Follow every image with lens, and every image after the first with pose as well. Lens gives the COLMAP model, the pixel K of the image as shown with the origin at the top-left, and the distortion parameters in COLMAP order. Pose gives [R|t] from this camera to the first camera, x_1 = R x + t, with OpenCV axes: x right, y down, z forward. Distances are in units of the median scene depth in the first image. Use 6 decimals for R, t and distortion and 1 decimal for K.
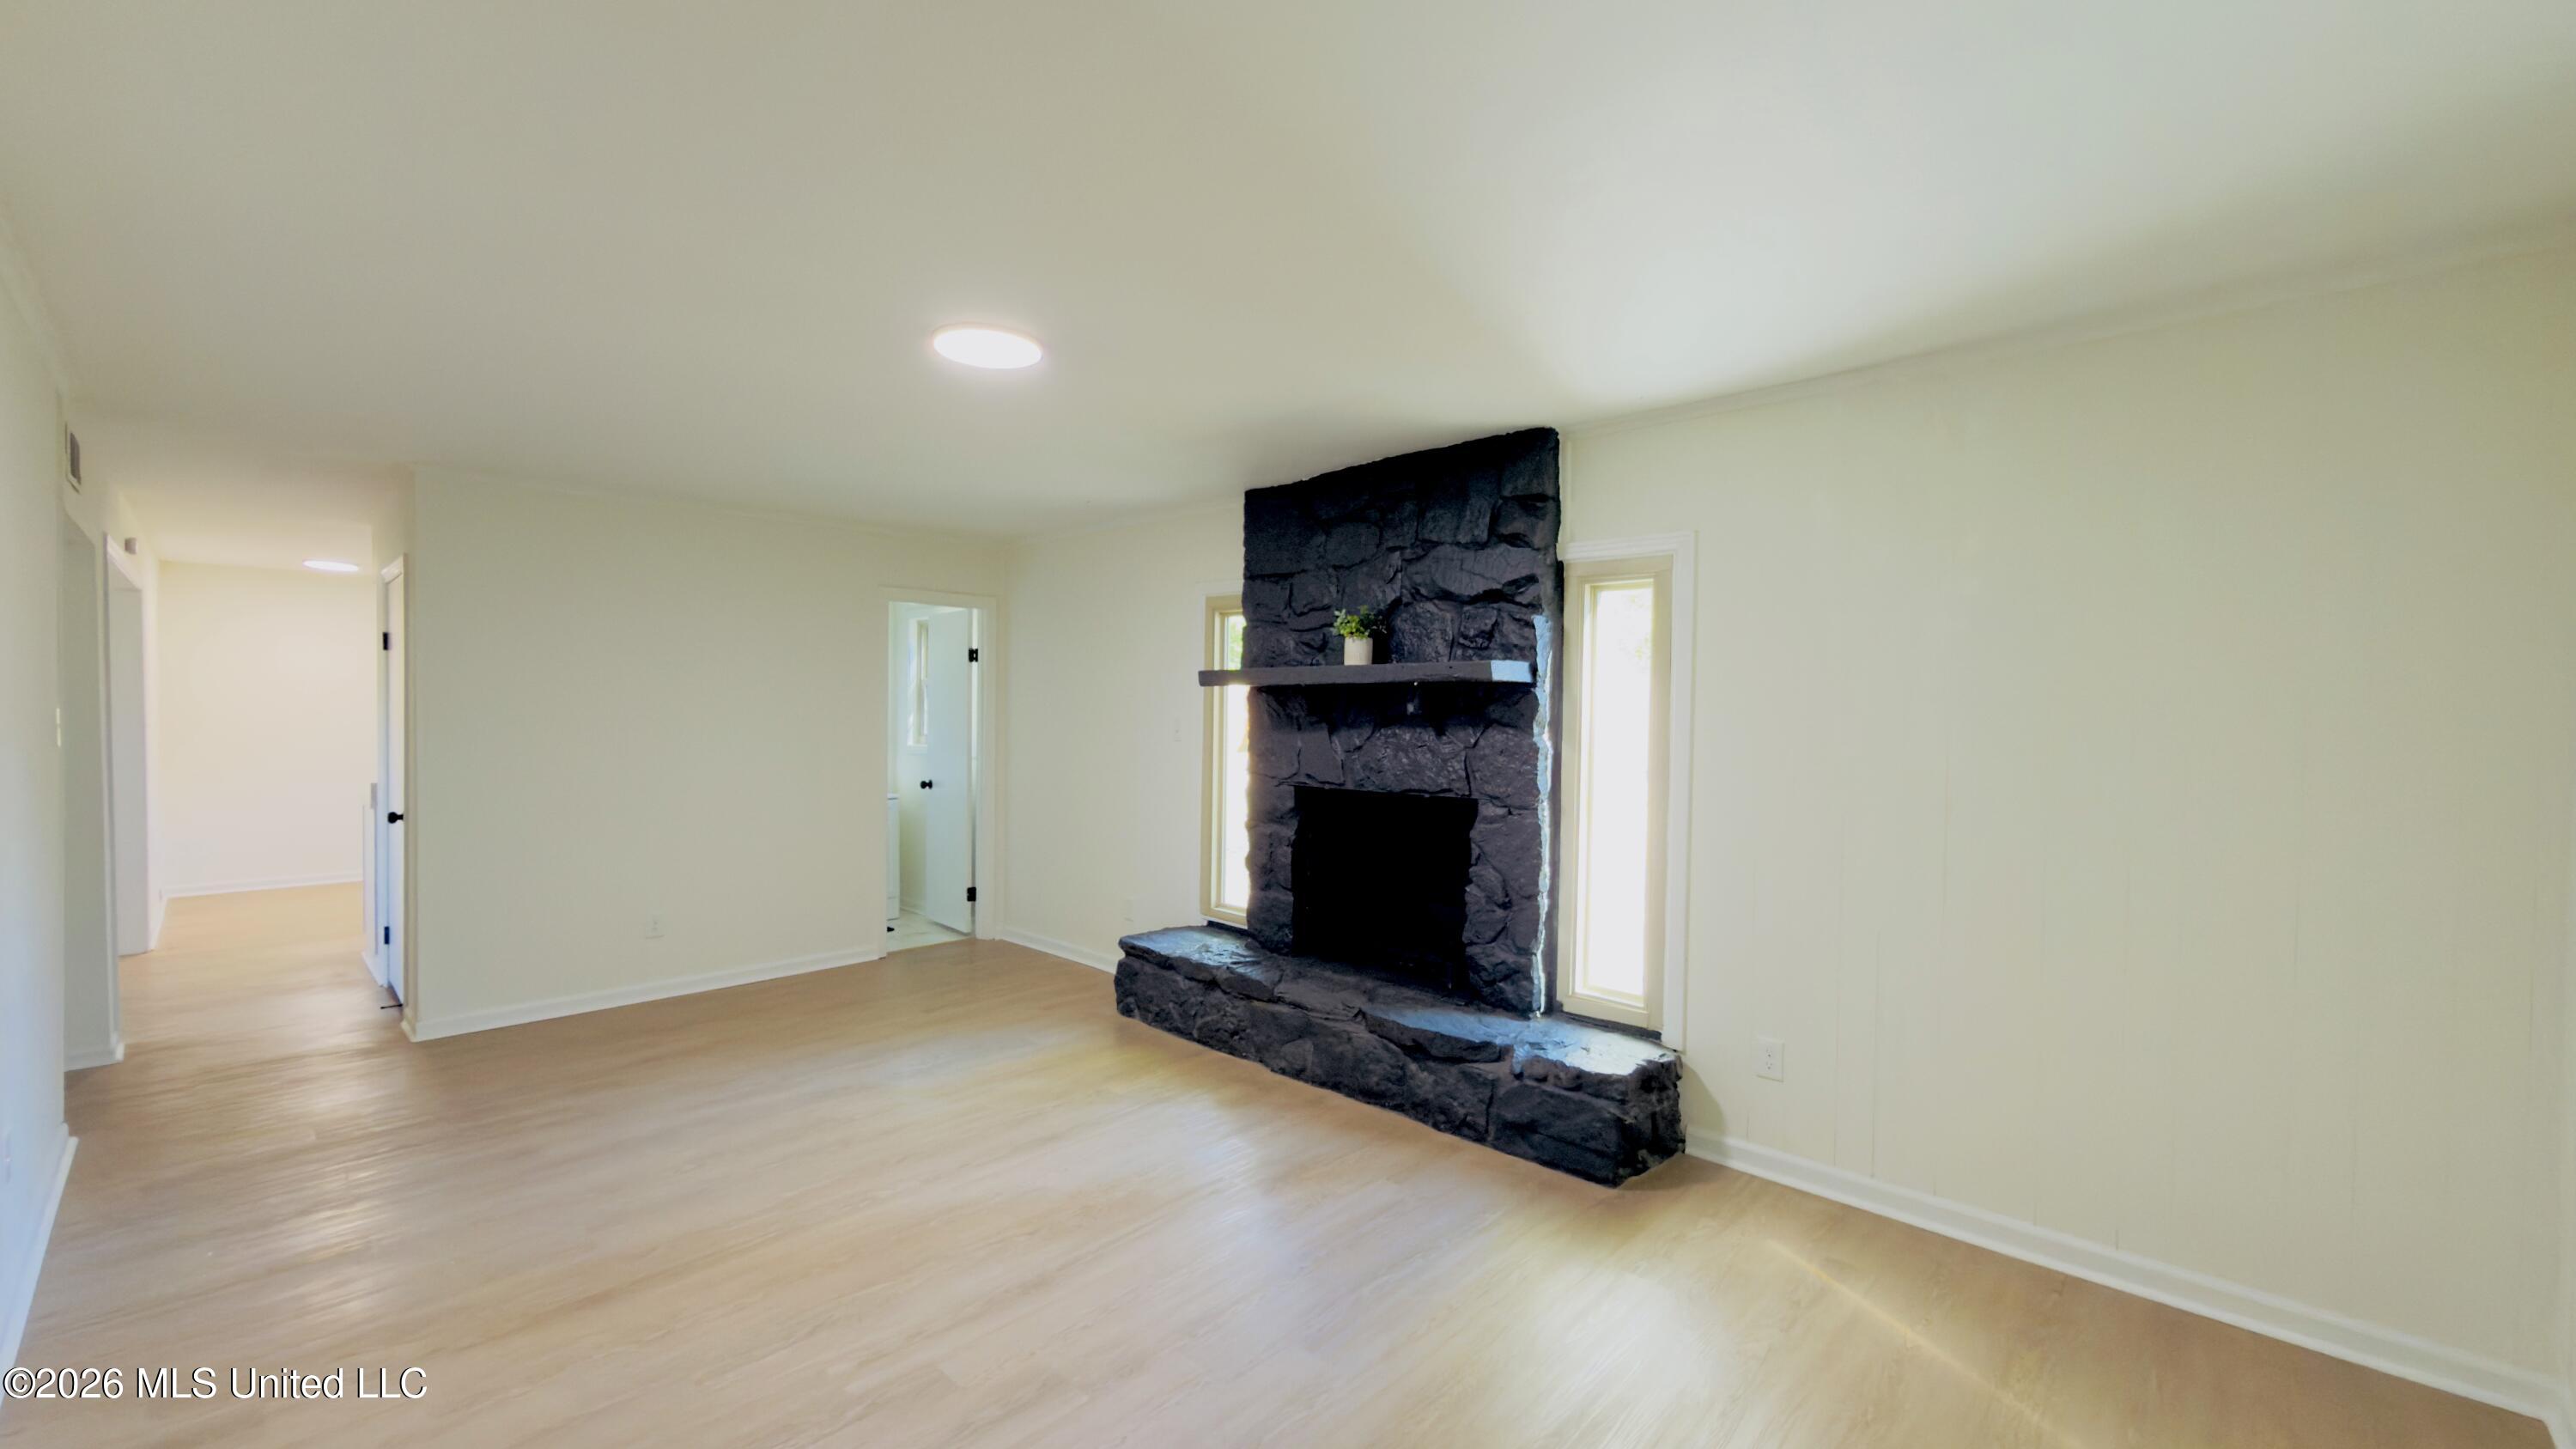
lens RADIAL K [[1049.0, 0, 1288.1], [0, 1049.0, 712.4], [0, 0, 1]] dist [0.001060, -0.001103]
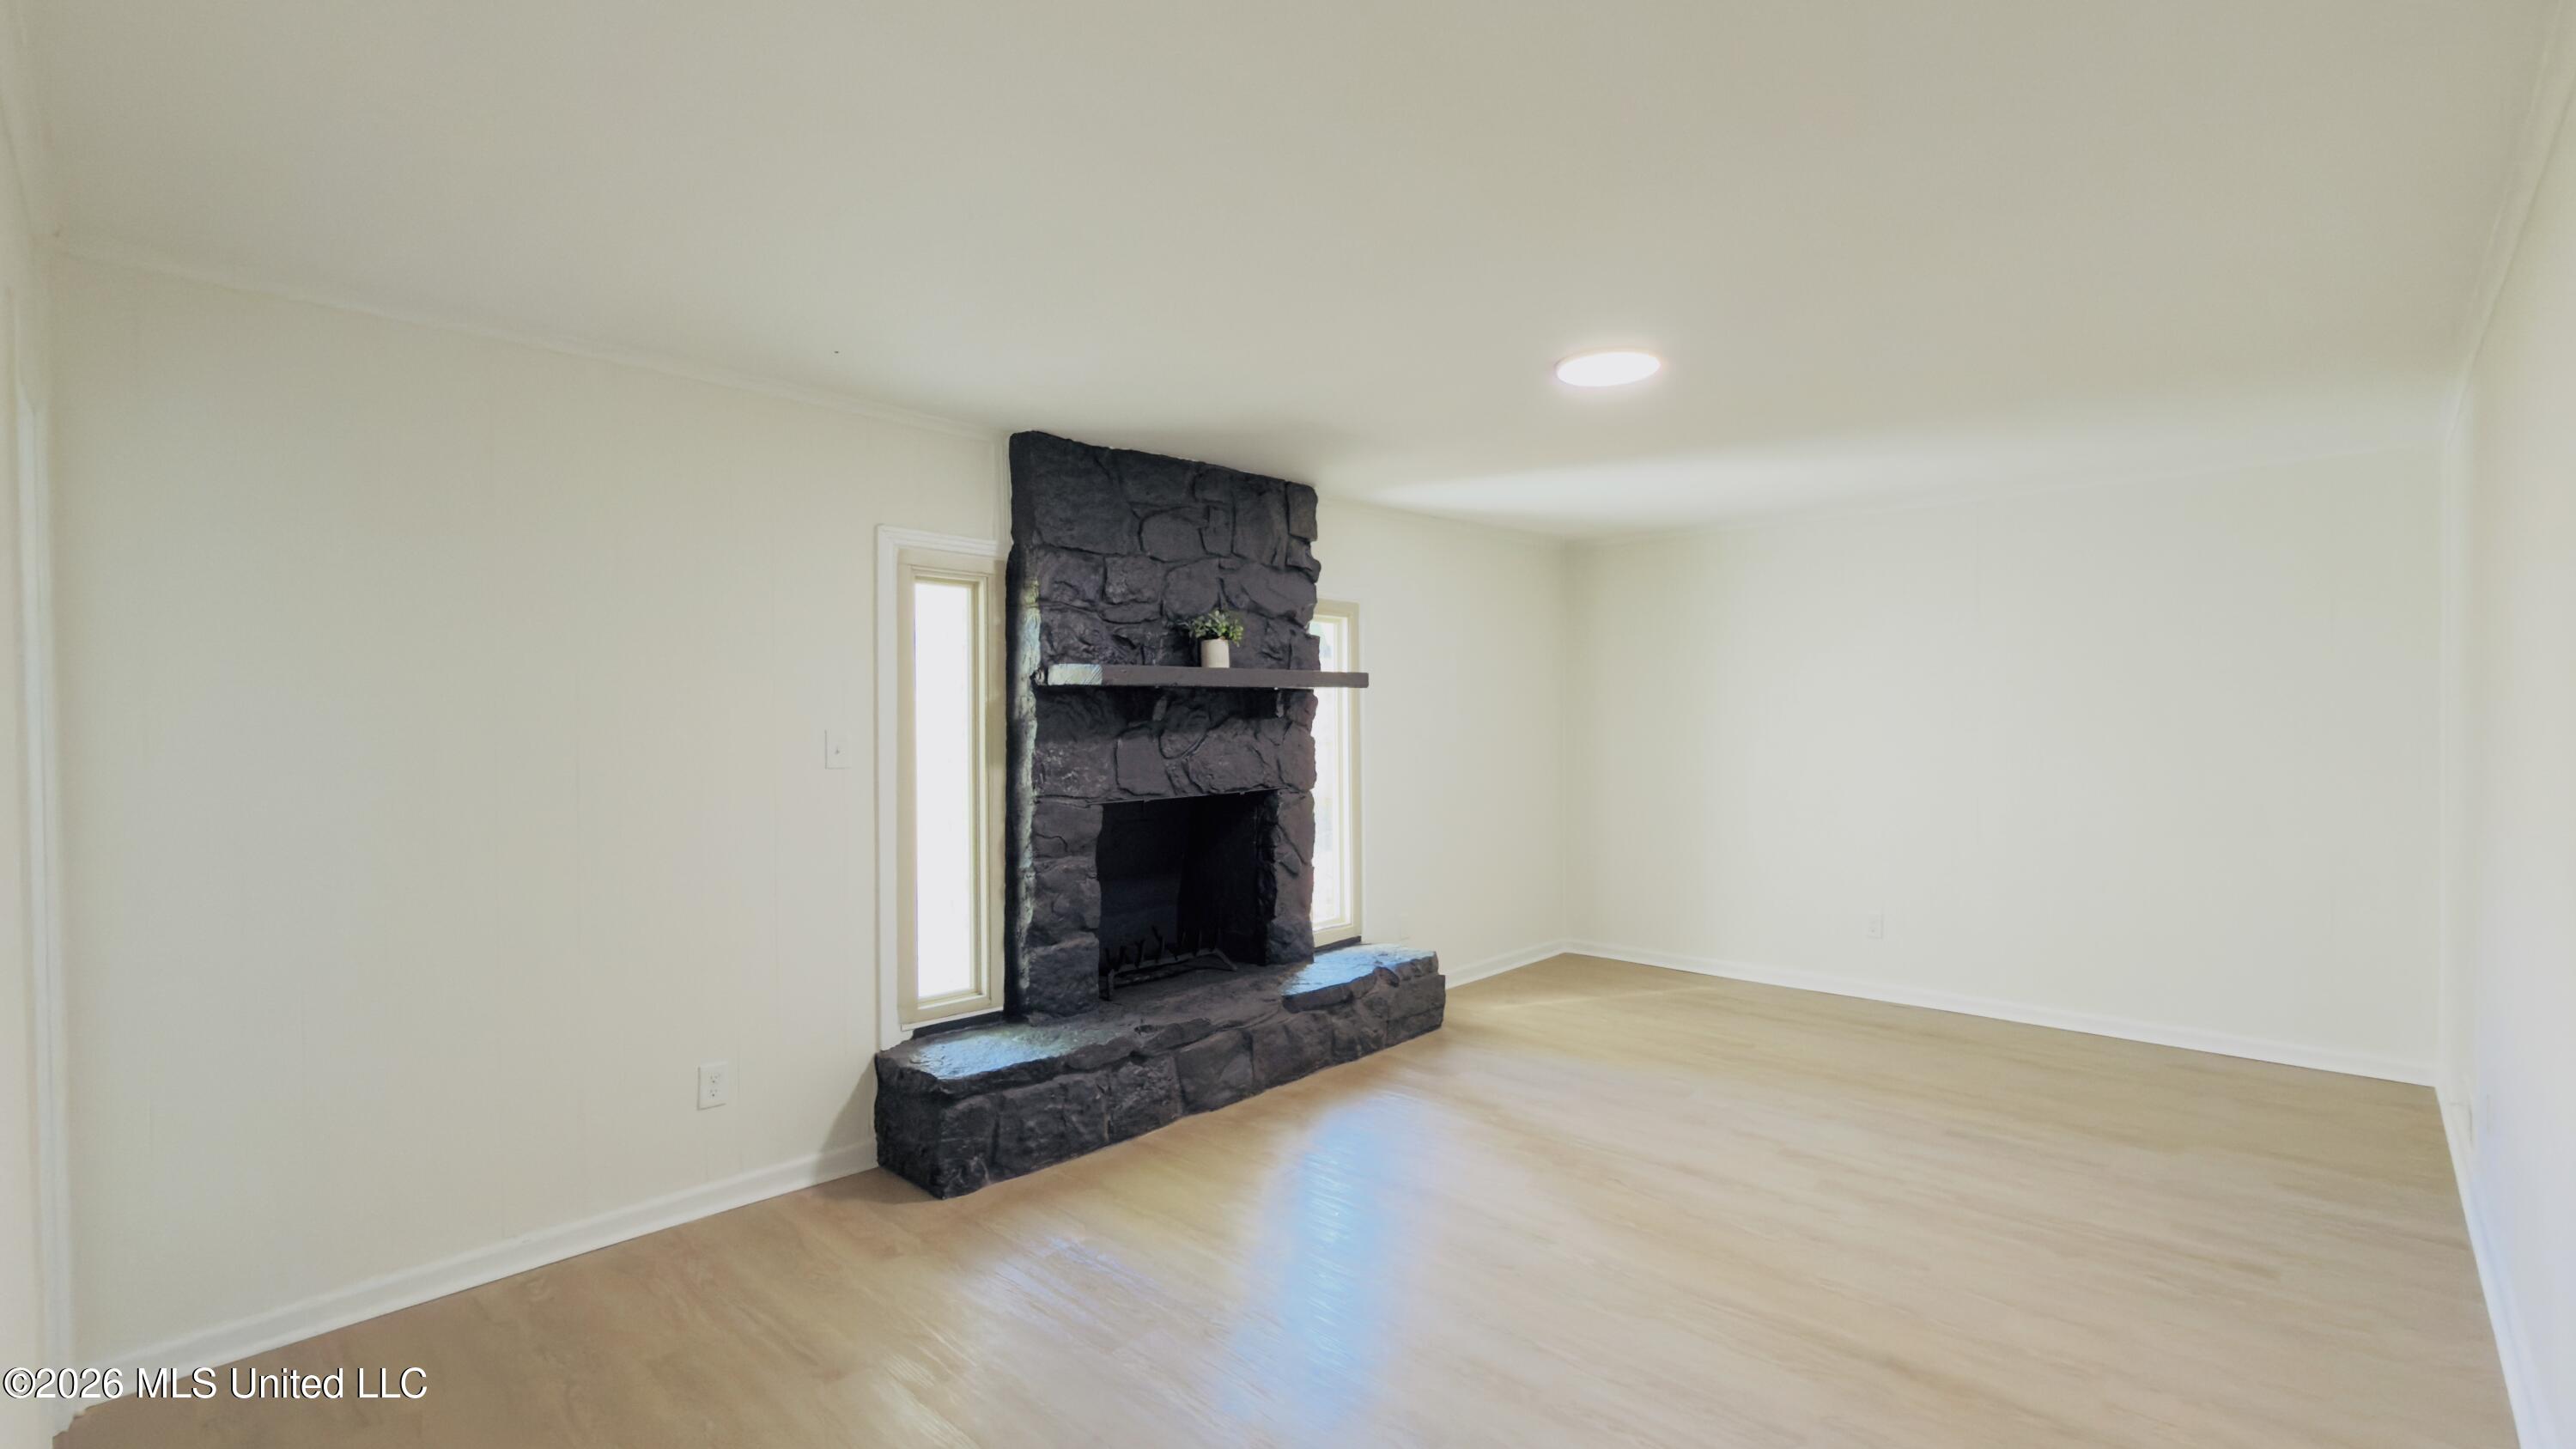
lens RADIAL K [[1049.0, 0, 1288.1], [0, 1049.0, 724.8], [0, 0, 1]] dist [0.001060, -0.001103]
pose [[0.020492, -0.020601, 0.999578, -0.904716], [0.013507, 0.999702, 0.020326, -0.010660], [-0.999699, 0.013084, 0.020764, 0.897427]]
